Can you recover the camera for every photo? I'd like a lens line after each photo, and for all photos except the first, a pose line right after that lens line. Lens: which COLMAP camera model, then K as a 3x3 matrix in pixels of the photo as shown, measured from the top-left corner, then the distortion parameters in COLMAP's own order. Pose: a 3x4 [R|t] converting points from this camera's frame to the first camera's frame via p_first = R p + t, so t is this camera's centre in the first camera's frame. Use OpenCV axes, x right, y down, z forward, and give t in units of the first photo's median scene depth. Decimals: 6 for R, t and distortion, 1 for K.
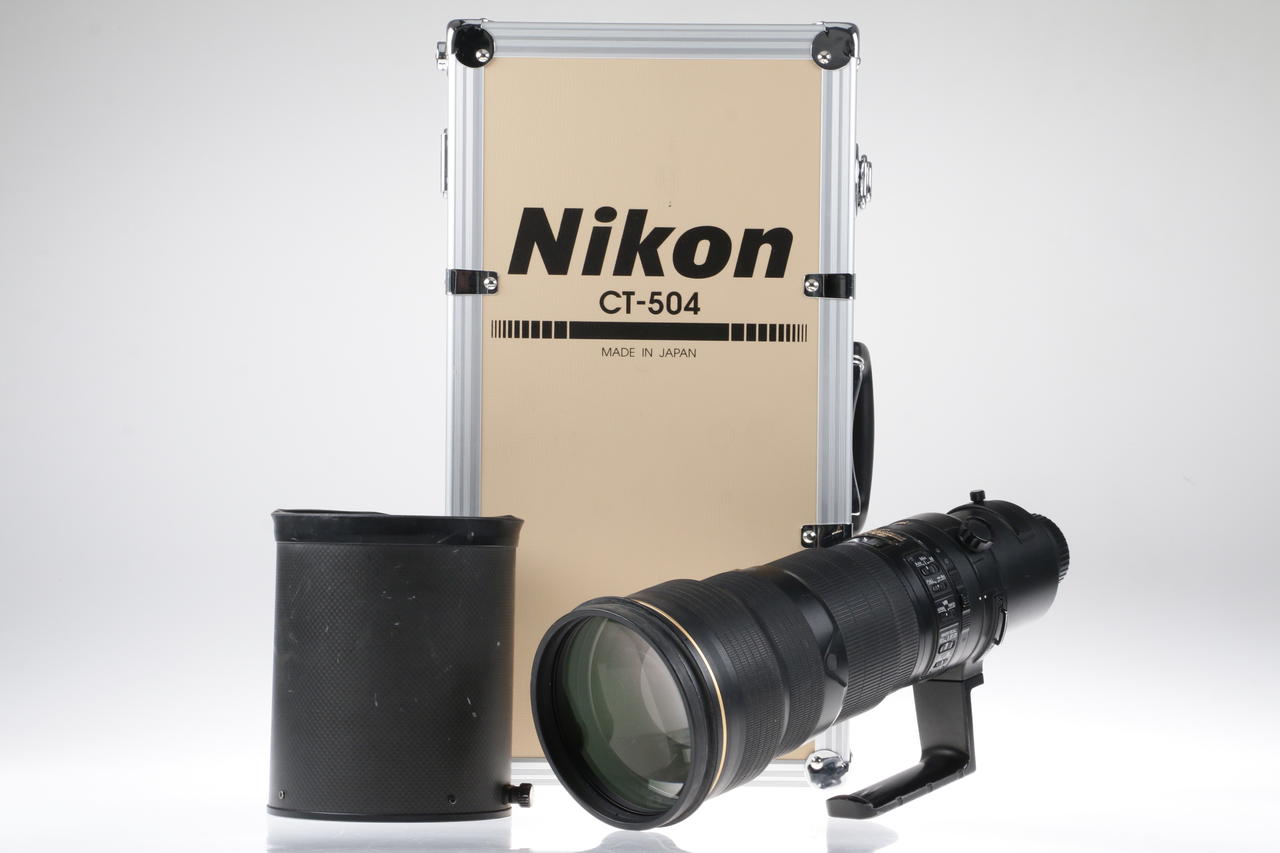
lens RADIAL K [[3658.3, 0, 639.8], [0, 3658.3, 426.4], [0, 0, 1]] dist [0.532259, 0.000000]
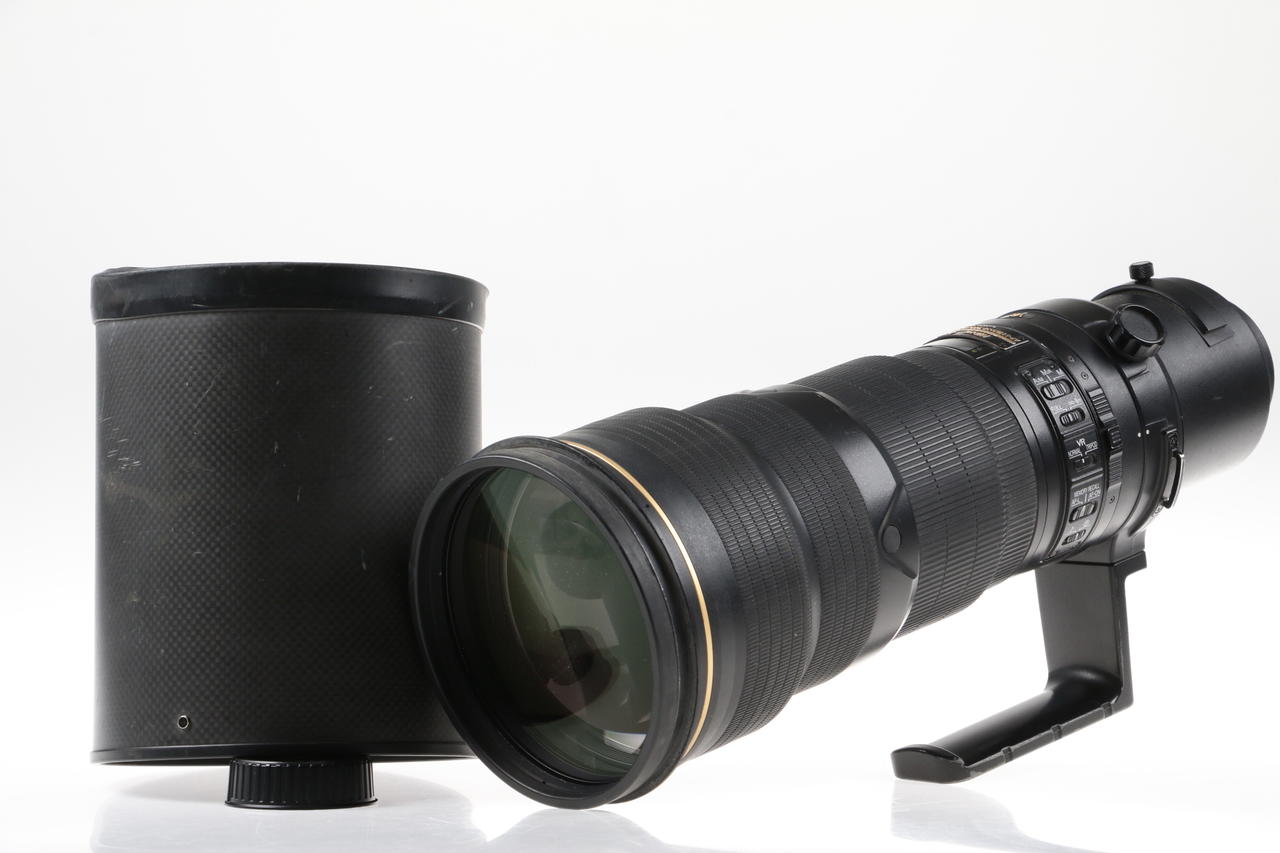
lens RADIAL K [[4585.9, 0, 639.2], [0, 4585.9, 427.2], [0, 0, 1]] dist [0.926669, 0.000000]
pose [[0.999376, 0.001399, -0.035305, 0.035657], [0.000499, 0.998558, 0.053686, 0.003019], [0.035329, -0.053670, 0.997934, 0.210670]]
